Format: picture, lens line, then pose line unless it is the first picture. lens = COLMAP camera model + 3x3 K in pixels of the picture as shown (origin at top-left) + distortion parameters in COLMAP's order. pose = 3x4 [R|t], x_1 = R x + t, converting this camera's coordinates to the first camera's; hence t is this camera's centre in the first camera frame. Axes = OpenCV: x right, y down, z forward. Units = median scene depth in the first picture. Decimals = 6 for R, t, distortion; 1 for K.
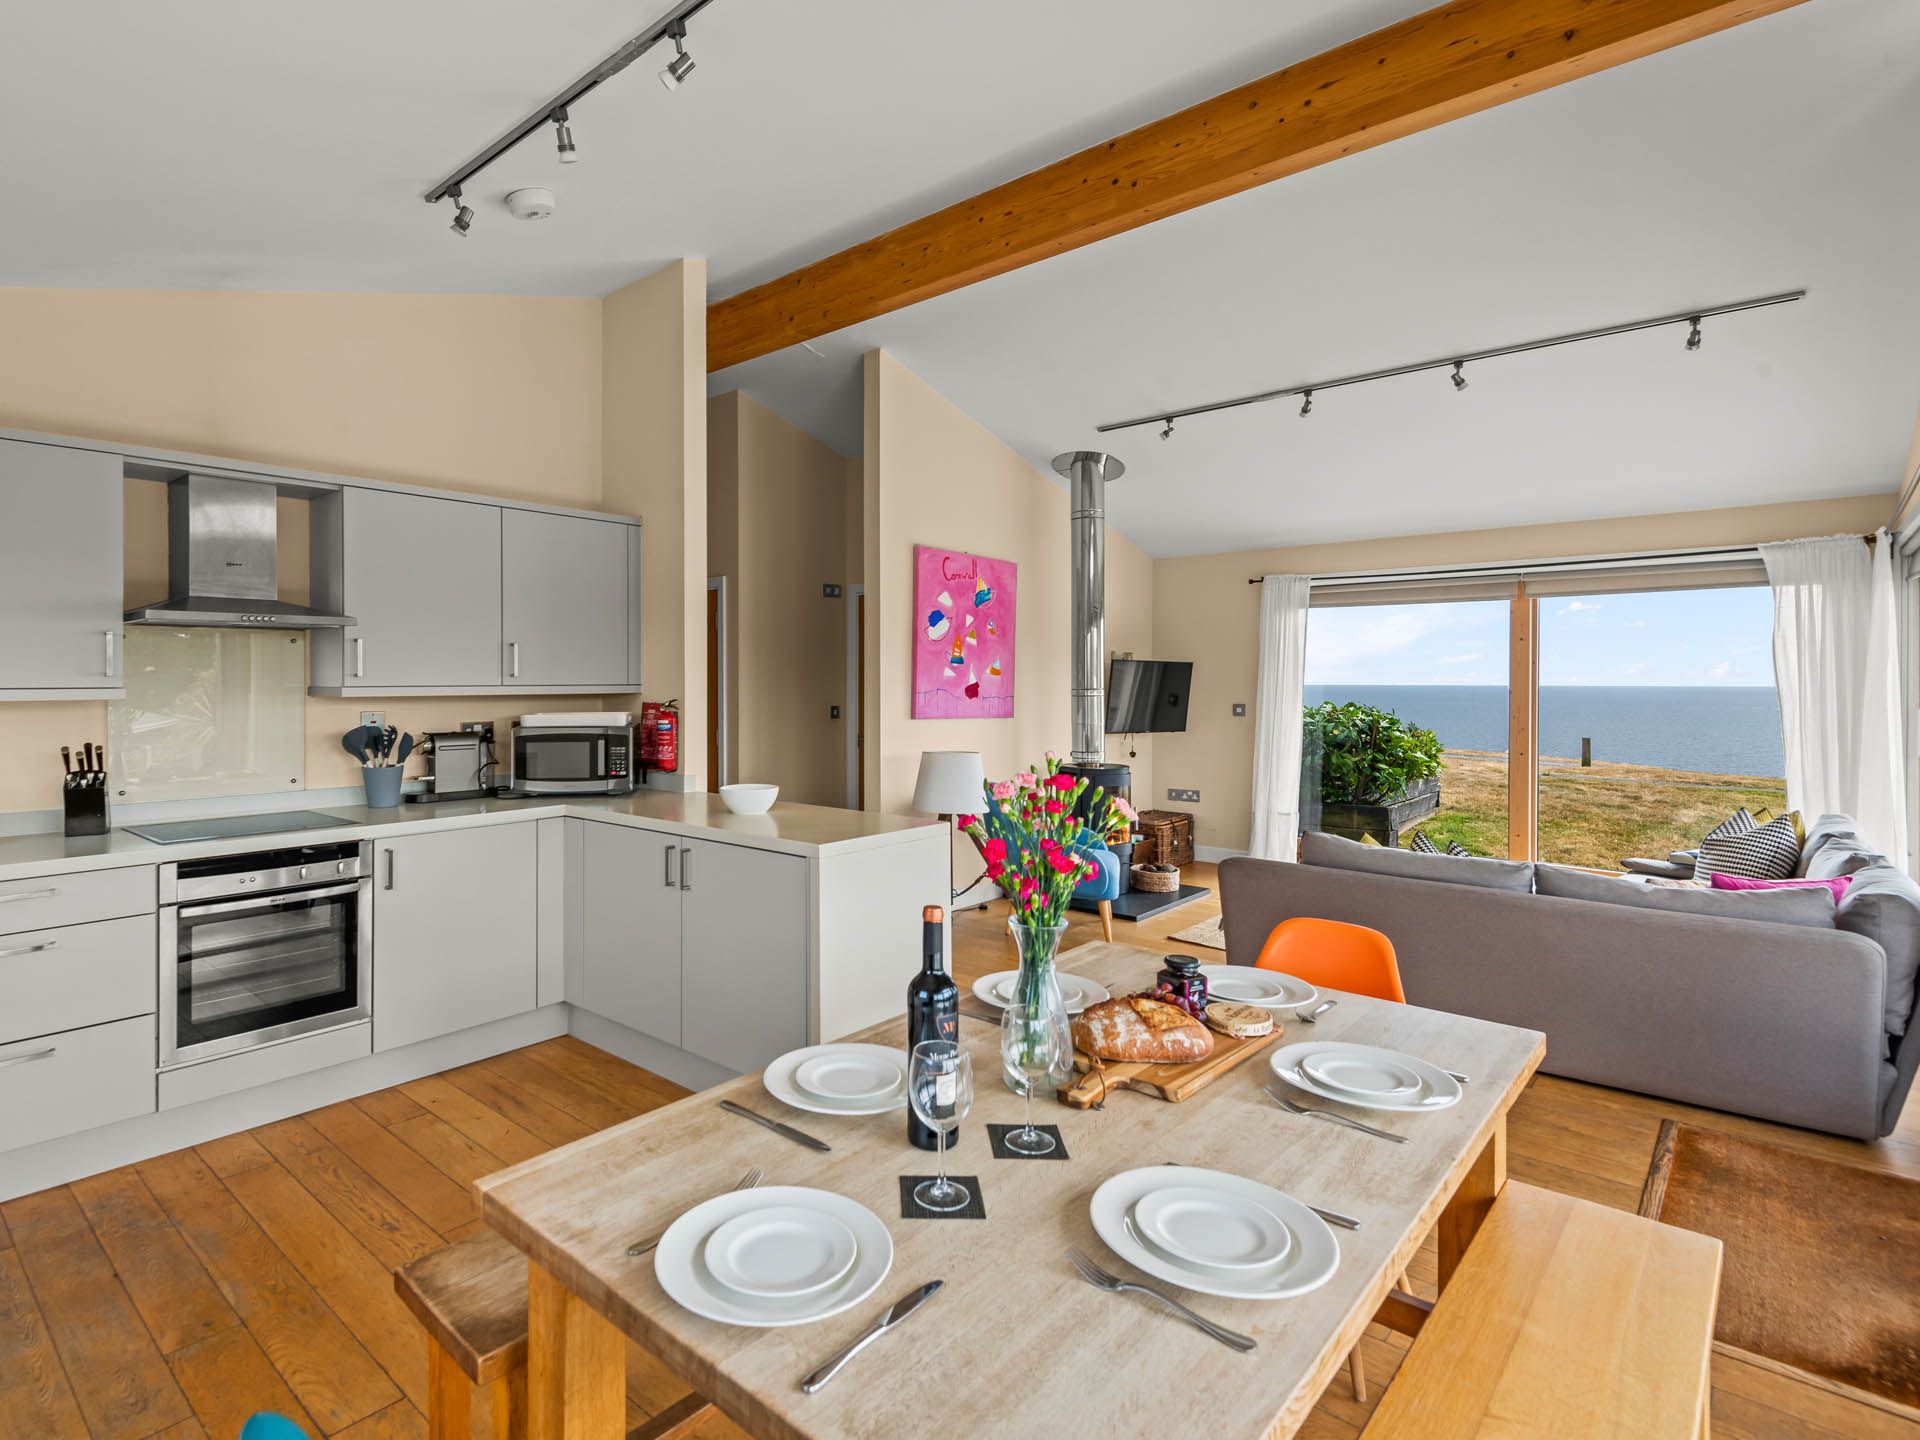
lens RADIAL K [[989.5, 0, 965.3], [0, 989.5, 668.8], [0, 0, 1]] dist [0.015544, -0.000686]
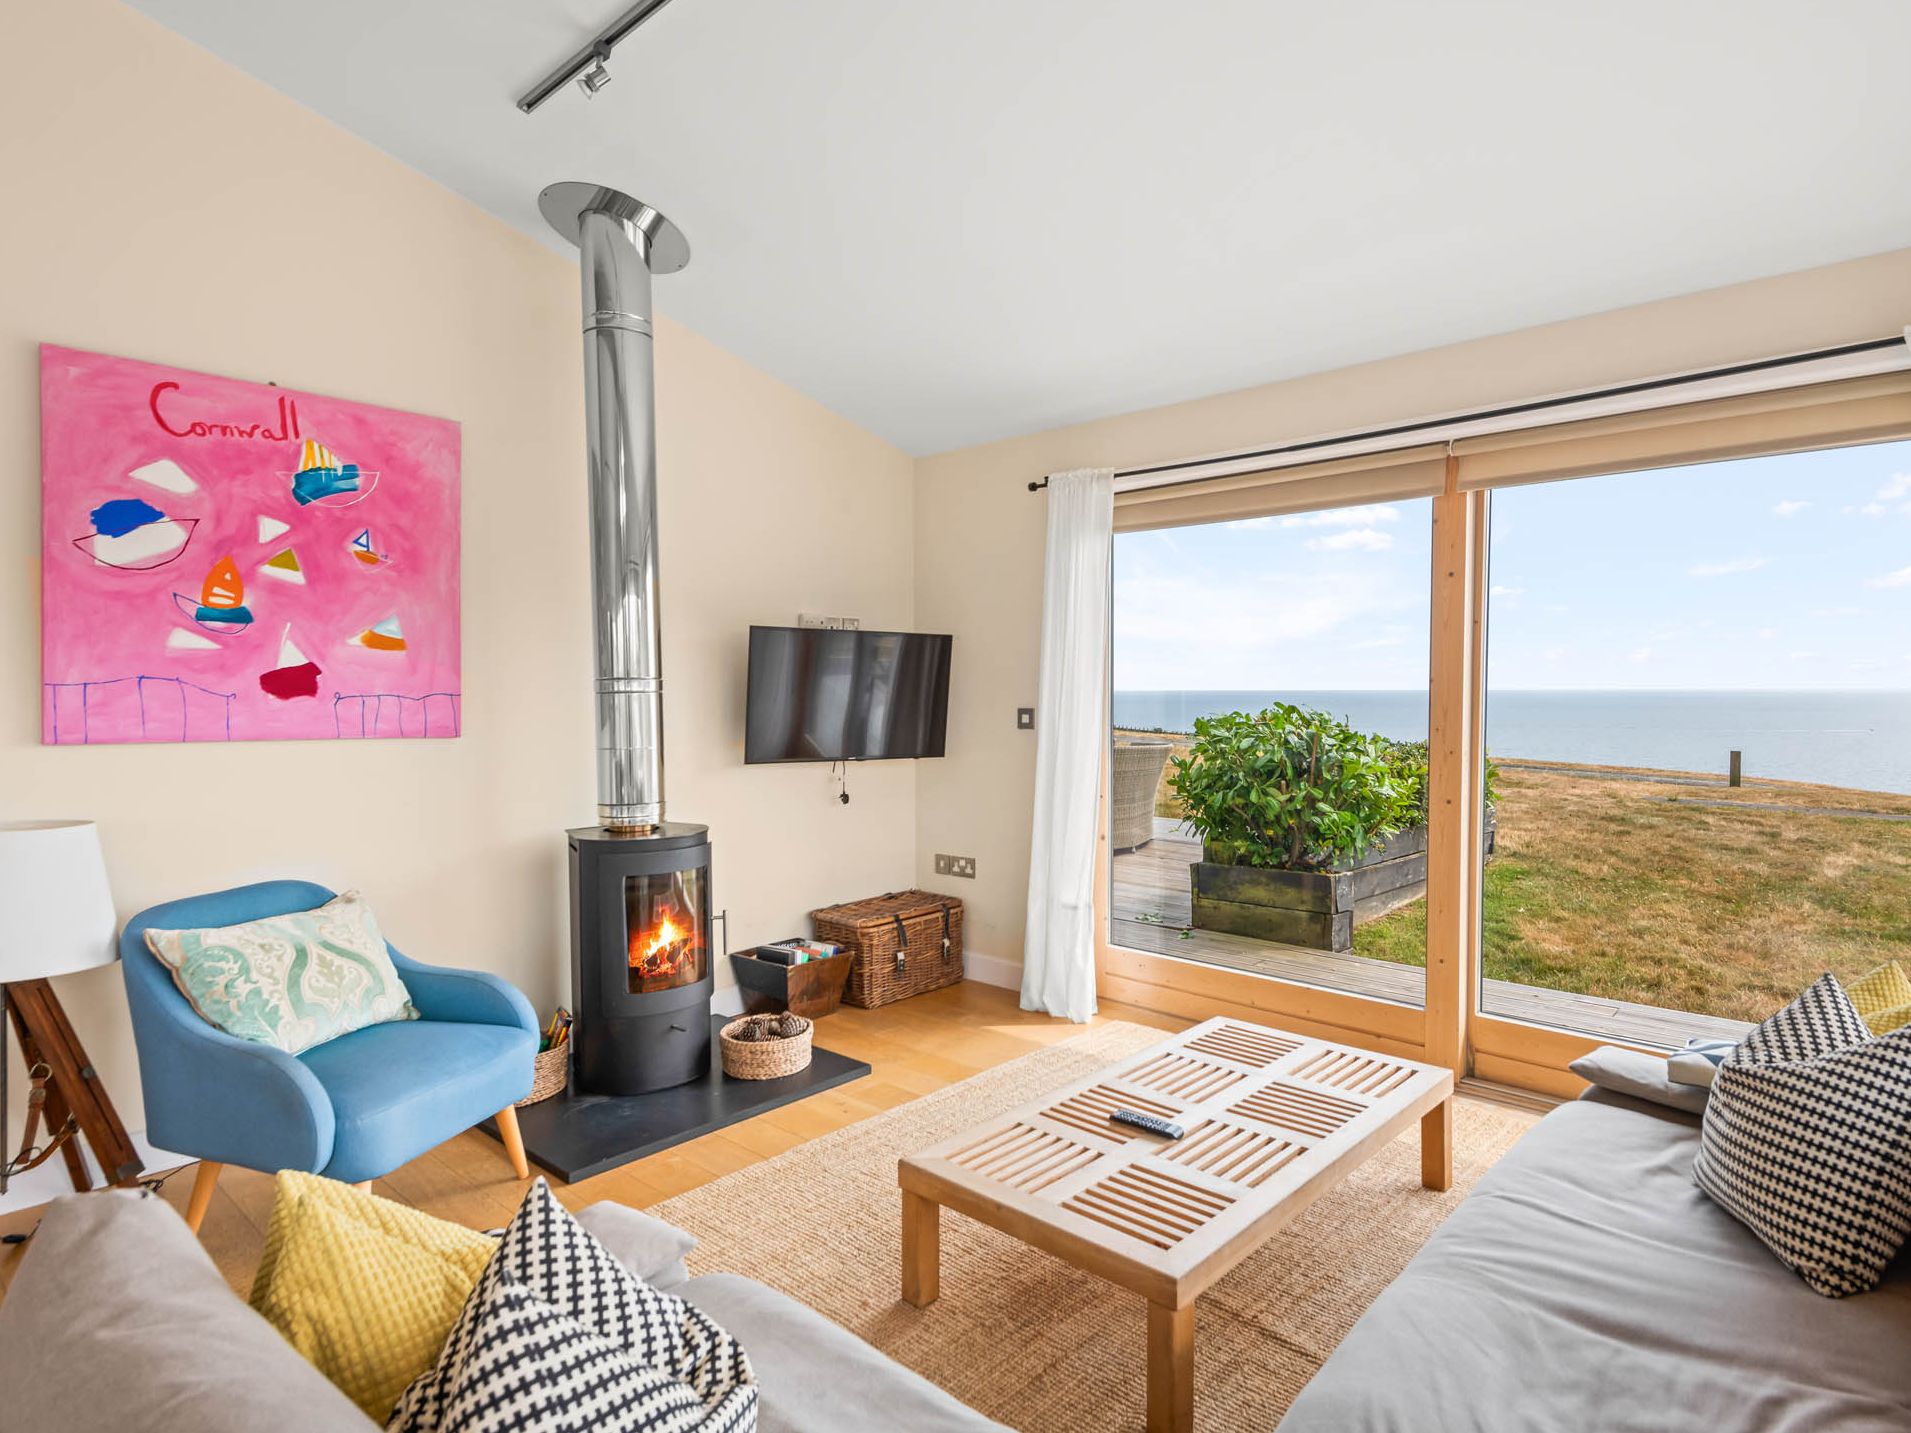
lens RADIAL K [[1081.1, 0, 1140.3], [0, 1081.1, 721.7], [0, 0, 1]] dist [0.049003, -0.030024]
pose [[0.999434, -0.006448, 0.033010, 0.394601], [0.005048, 0.999091, 0.042325, 0.021385], [-0.033253, -0.042134, 0.998558, 0.466759]]
